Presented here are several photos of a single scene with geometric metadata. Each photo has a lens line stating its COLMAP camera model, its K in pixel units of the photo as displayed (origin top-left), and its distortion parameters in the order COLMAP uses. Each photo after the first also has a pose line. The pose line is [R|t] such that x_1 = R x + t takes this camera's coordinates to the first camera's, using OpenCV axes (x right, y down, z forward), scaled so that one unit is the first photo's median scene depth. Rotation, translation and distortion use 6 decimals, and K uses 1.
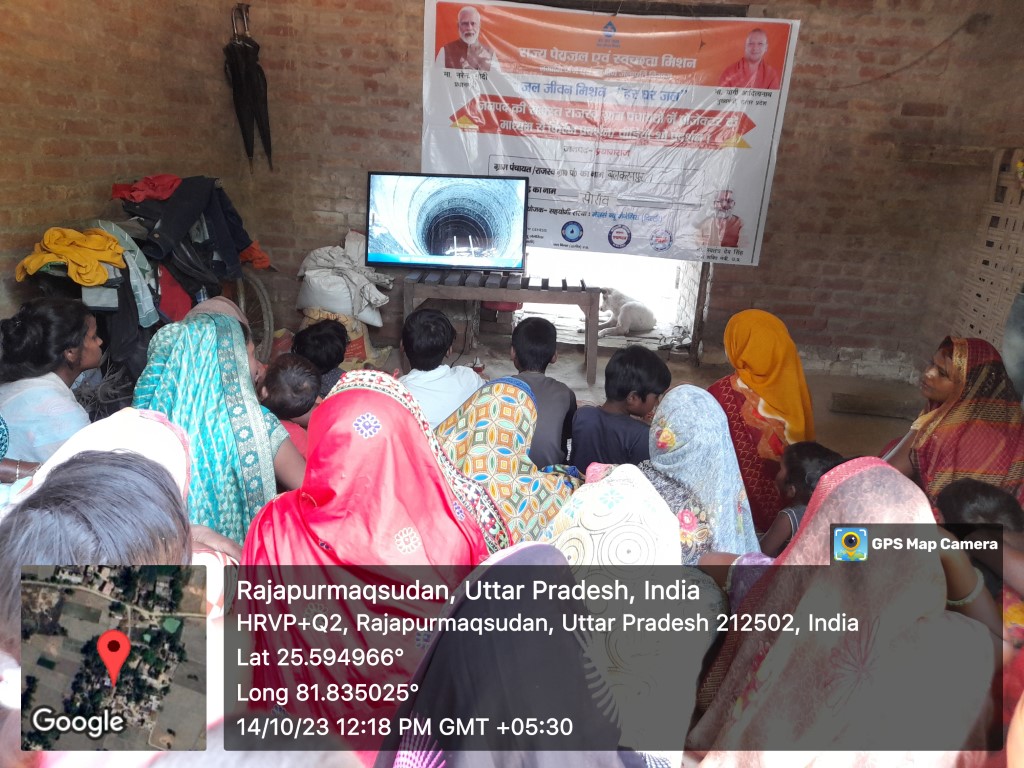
lens RADIAL K [[721.6, 0, 508.3], [0, 721.6, 385.0], [0, 0, 1]] dist [0.020981, -0.000104]
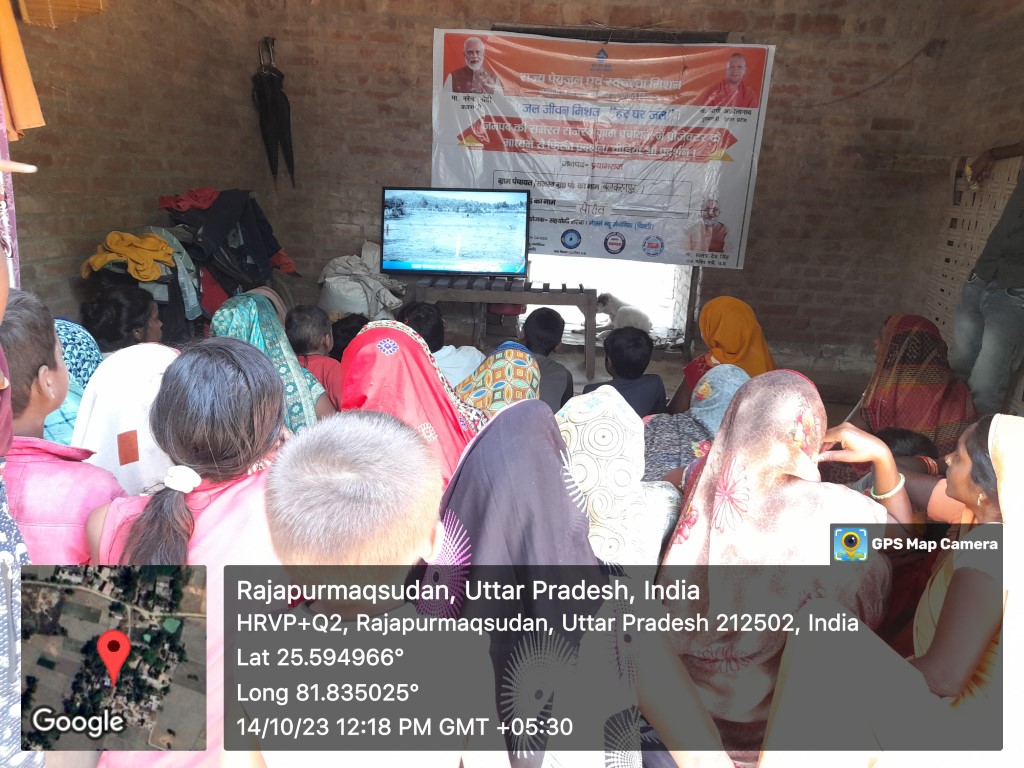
lens RADIAL K [[725.8, 0, 512.0], [0, 725.8, 384.0], [0, 0, 1]] dist [0.021336, -0.003368]
pose [[0.999928, -0.010619, -0.005629, 0.004143], [0.010414, 0.999319, -0.035407, 0.043532], [0.006001, 0.035345, 0.999357, -0.084976]]
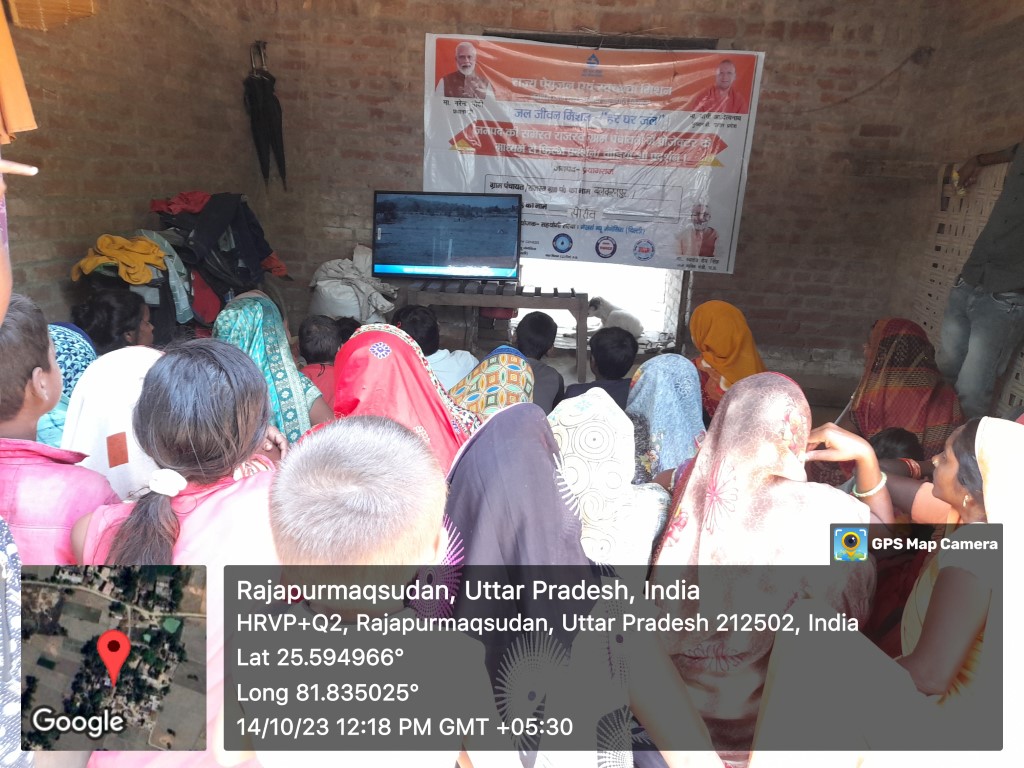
lens RADIAL K [[725.8, 0, 512.0], [0, 725.8, 384.0], [0, 0, 1]] dist [0.021336, -0.003368]
pose [[0.999925, -0.010531, 0.006262, 0.003646], [0.010776, 0.999123, -0.040460, 0.043760], [-0.005831, 0.040525, 0.999162, -0.087025]]
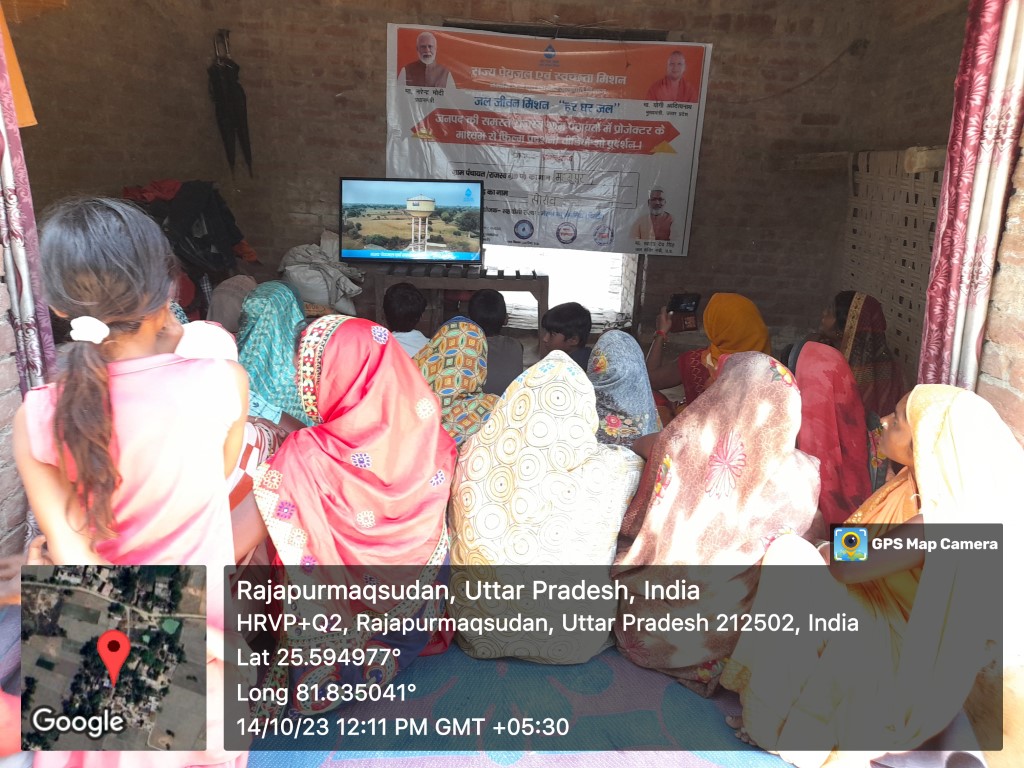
lens RADIAL K [[721.6, 0, 508.3], [0, 721.6, 385.0], [0, 0, 1]] dist [0.020981, -0.000104]
pose [[0.998185, -0.027253, 0.053699, -0.002502], [0.028161, 0.999472, -0.016220, 0.053322], [-0.053228, 0.017702, 0.998425, -0.130769]]
